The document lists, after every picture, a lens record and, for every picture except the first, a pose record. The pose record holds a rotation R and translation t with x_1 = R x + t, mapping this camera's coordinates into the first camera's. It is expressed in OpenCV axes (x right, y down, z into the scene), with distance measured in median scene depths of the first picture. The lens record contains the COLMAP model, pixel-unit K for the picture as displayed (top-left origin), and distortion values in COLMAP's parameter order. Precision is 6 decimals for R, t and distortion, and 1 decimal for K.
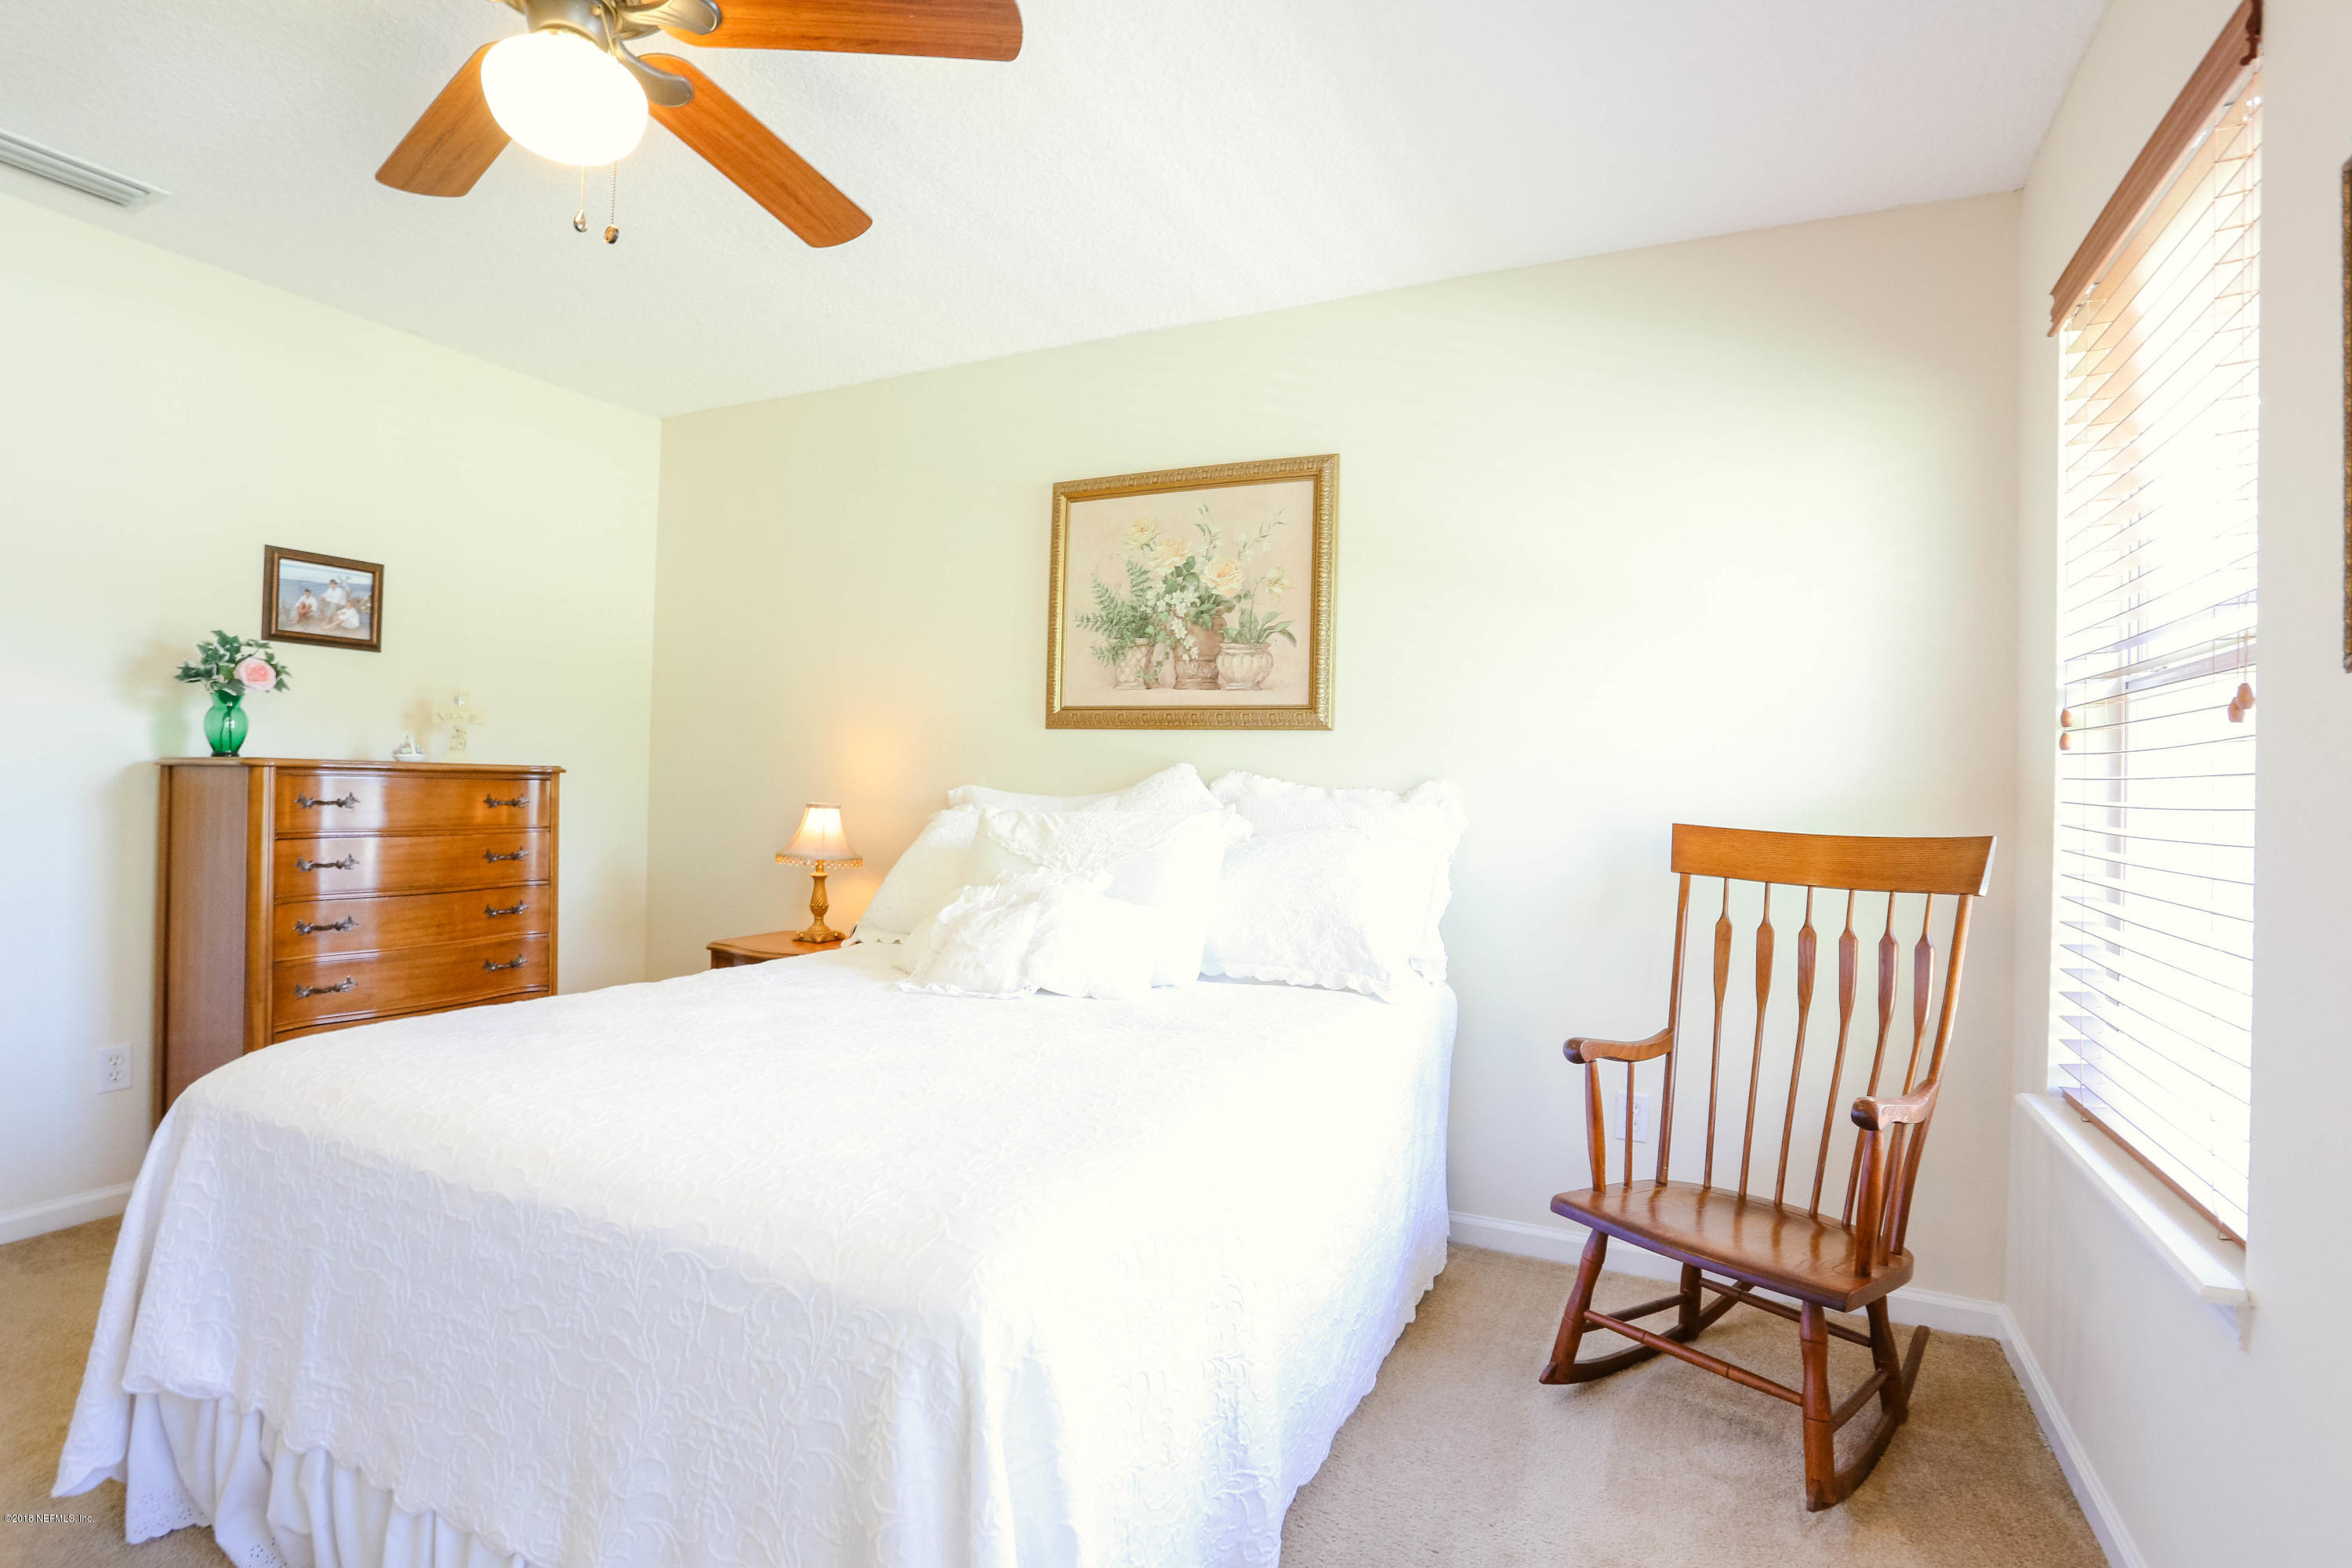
lens RADIAL K [[1162.7, 0, 1172.9], [0, 1162.7, 793.1], [0, 0, 1]] dist [-0.037979, 0.003572]
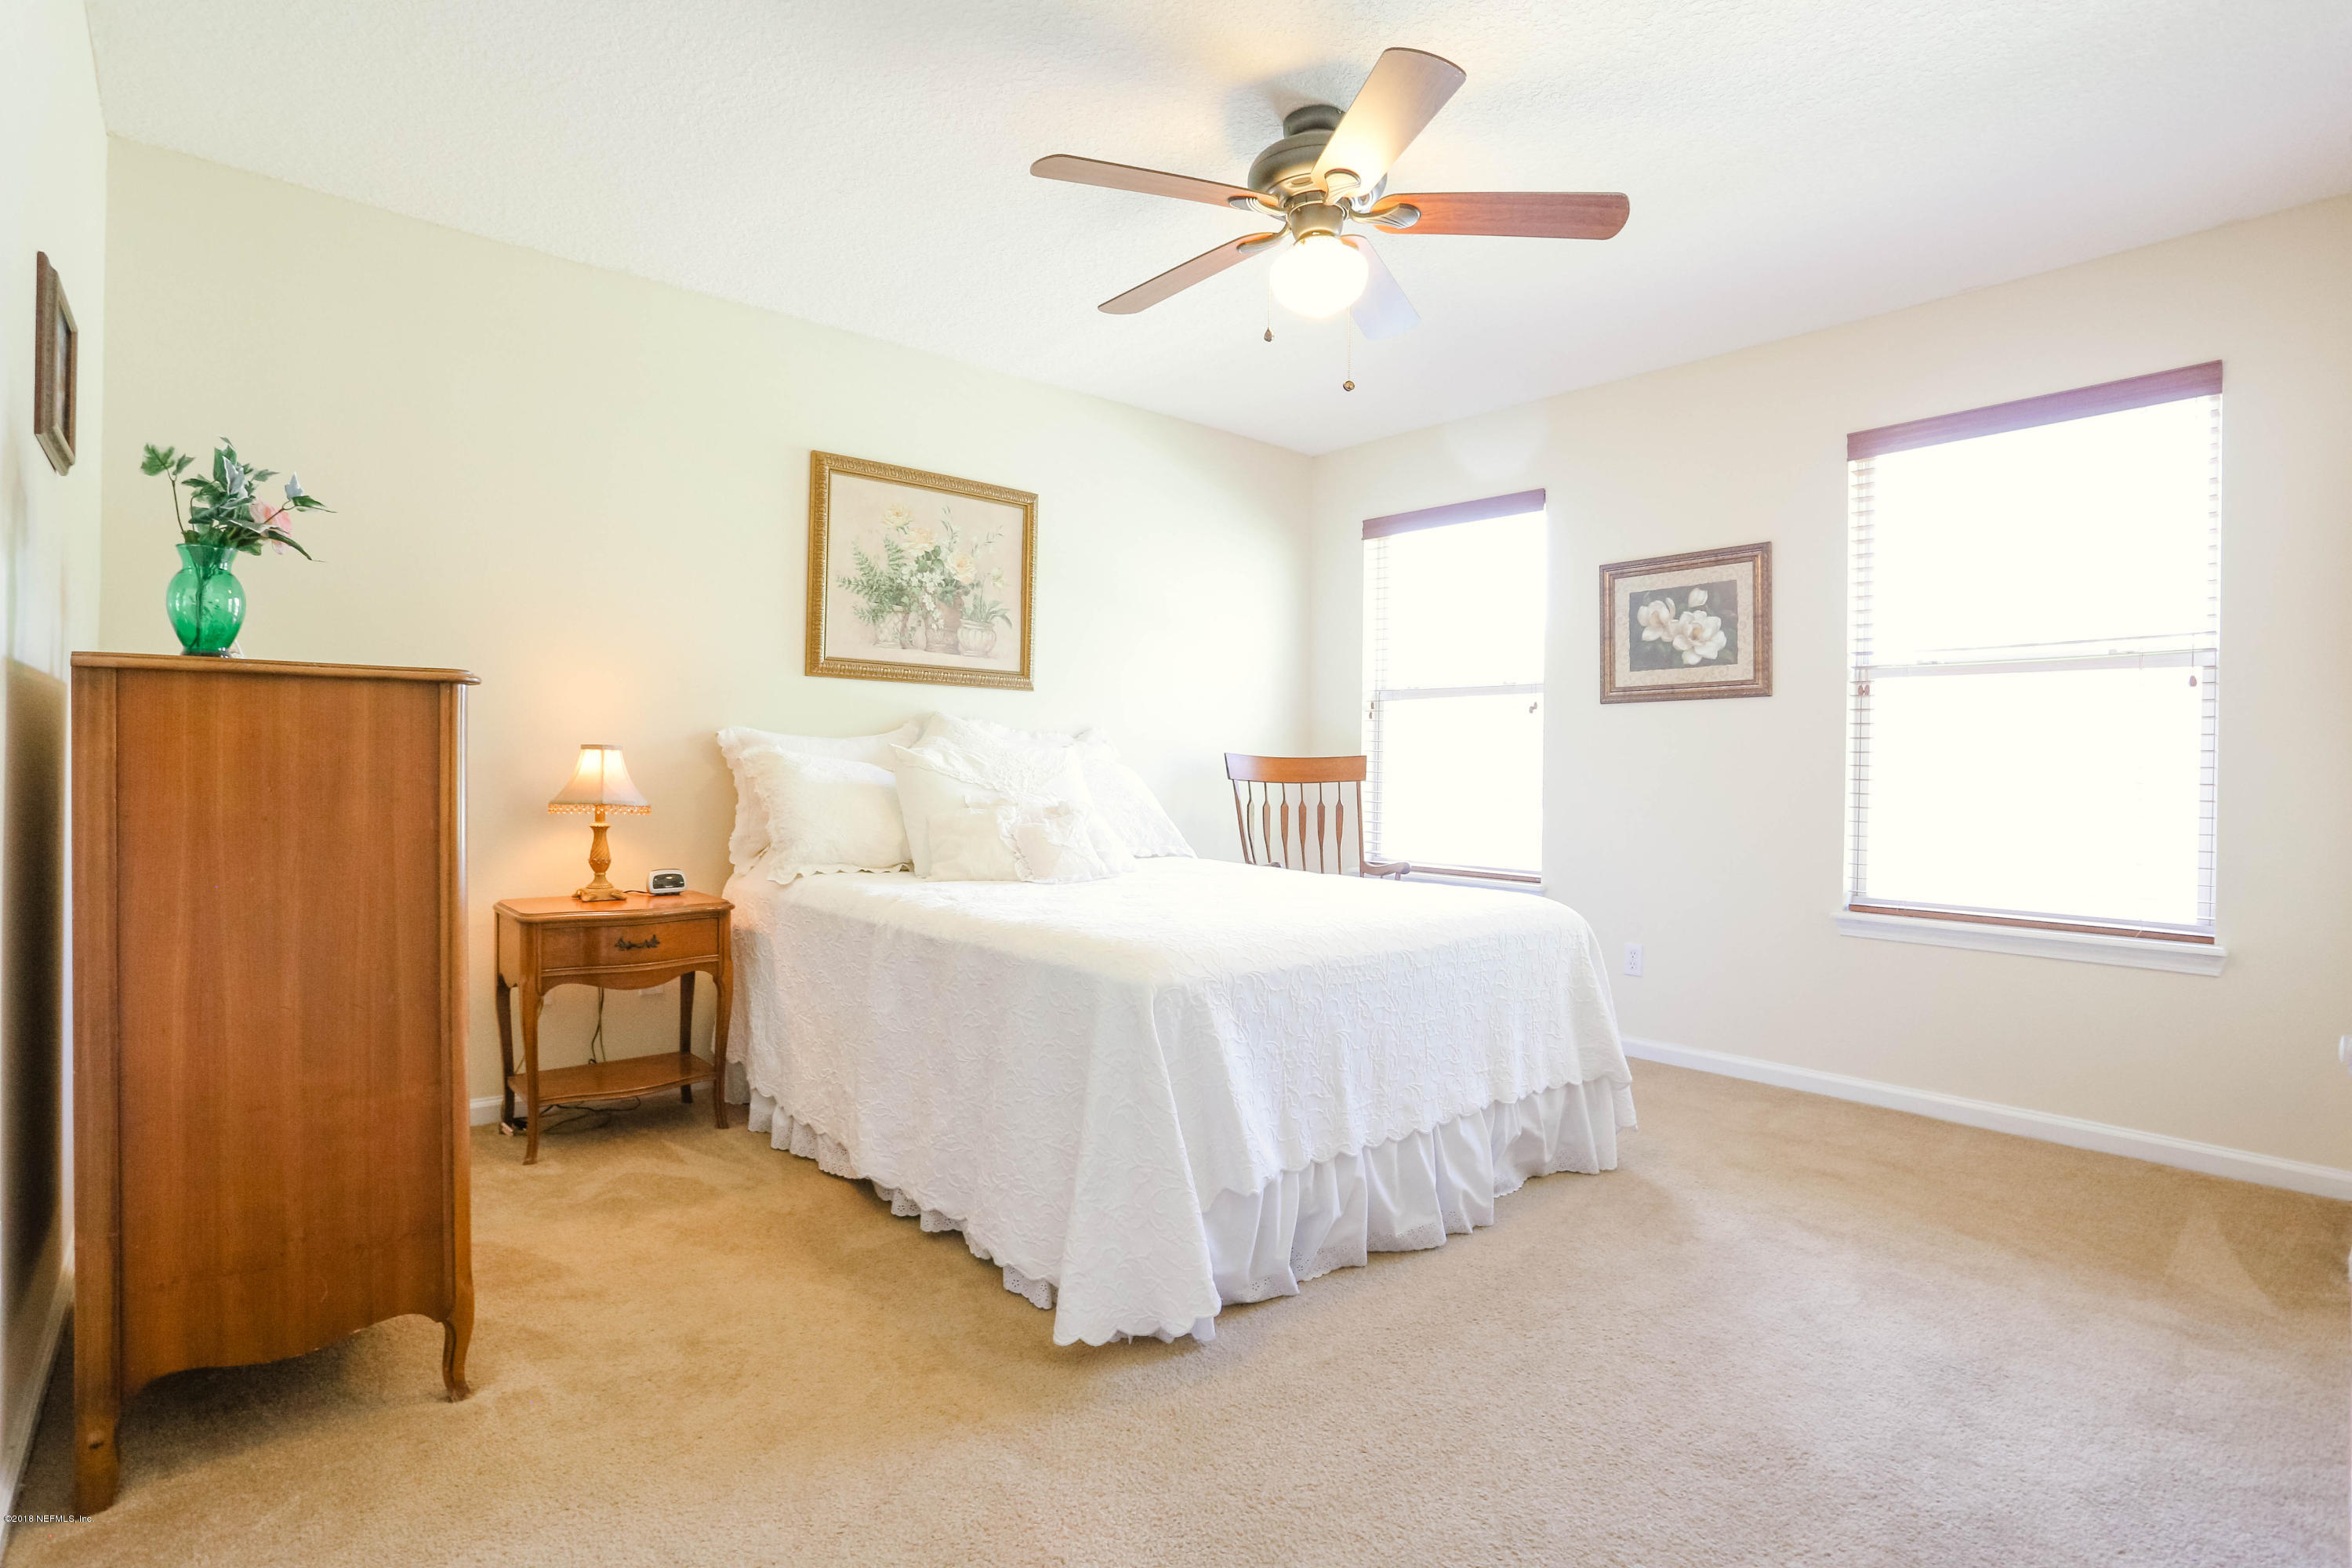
lens RADIAL K [[1162.7, 0, 1175.7], [0, 1162.7, 774.5], [0, 0, 1]] dist [-0.037979, 0.003572]
pose [[0.398985, -0.021985, 0.916694, -1.030044], [0.002909, 0.999738, 0.022711, 0.014349], [-0.916953, -0.006395, 0.398944, 0.266711]]
